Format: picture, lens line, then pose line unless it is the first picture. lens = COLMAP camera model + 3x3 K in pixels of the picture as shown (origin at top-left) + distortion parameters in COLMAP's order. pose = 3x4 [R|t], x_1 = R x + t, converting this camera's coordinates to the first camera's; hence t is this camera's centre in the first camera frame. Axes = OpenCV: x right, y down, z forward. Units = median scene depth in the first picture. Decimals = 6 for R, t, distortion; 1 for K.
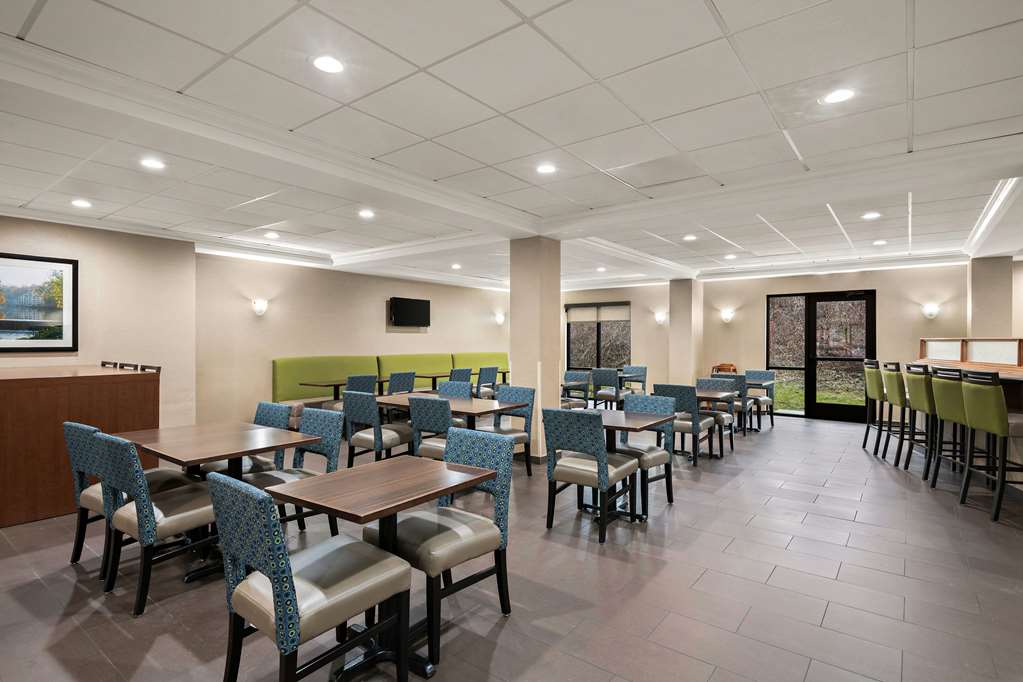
lens RADIAL K [[504.3, 0, 517.2], [0, 504.3, 334.1], [0, 0, 1]] dist [0.002757, -0.009324]
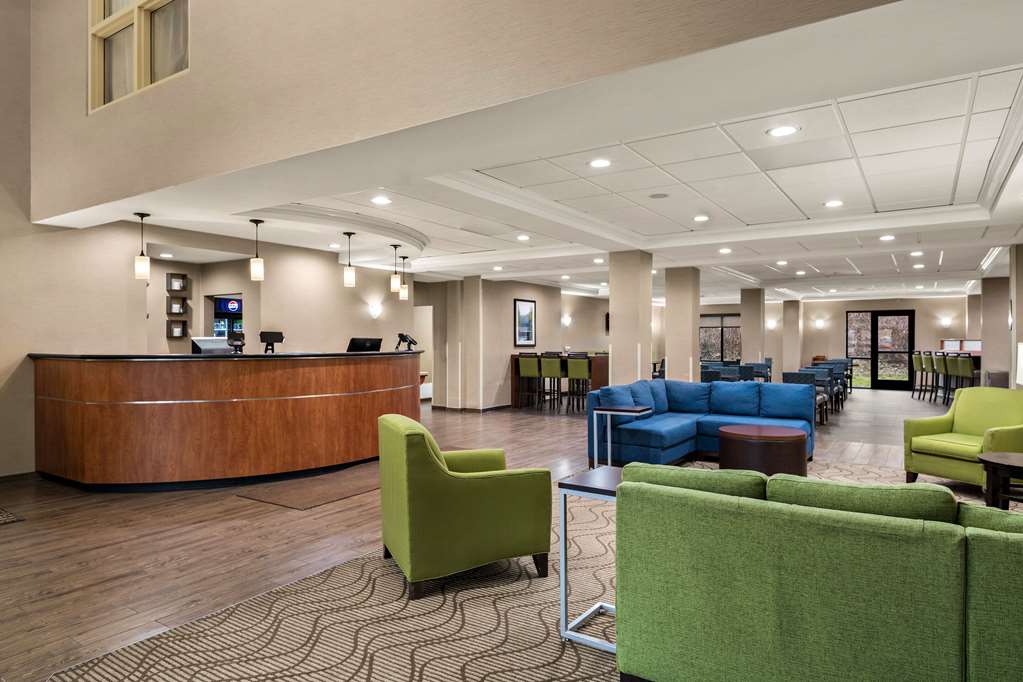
lens RADIAL K [[624.3, 0, 511.4], [0, 624.3, 332.2], [0, 0, 1]] dist [-0.000226, -0.000649]
pose [[0.997117, -0.000650, 0.075877, -0.717632], [0.000702, 1.000000, -0.000664, -0.012933], [-0.075876, 0.000715, 0.997117, -0.885446]]
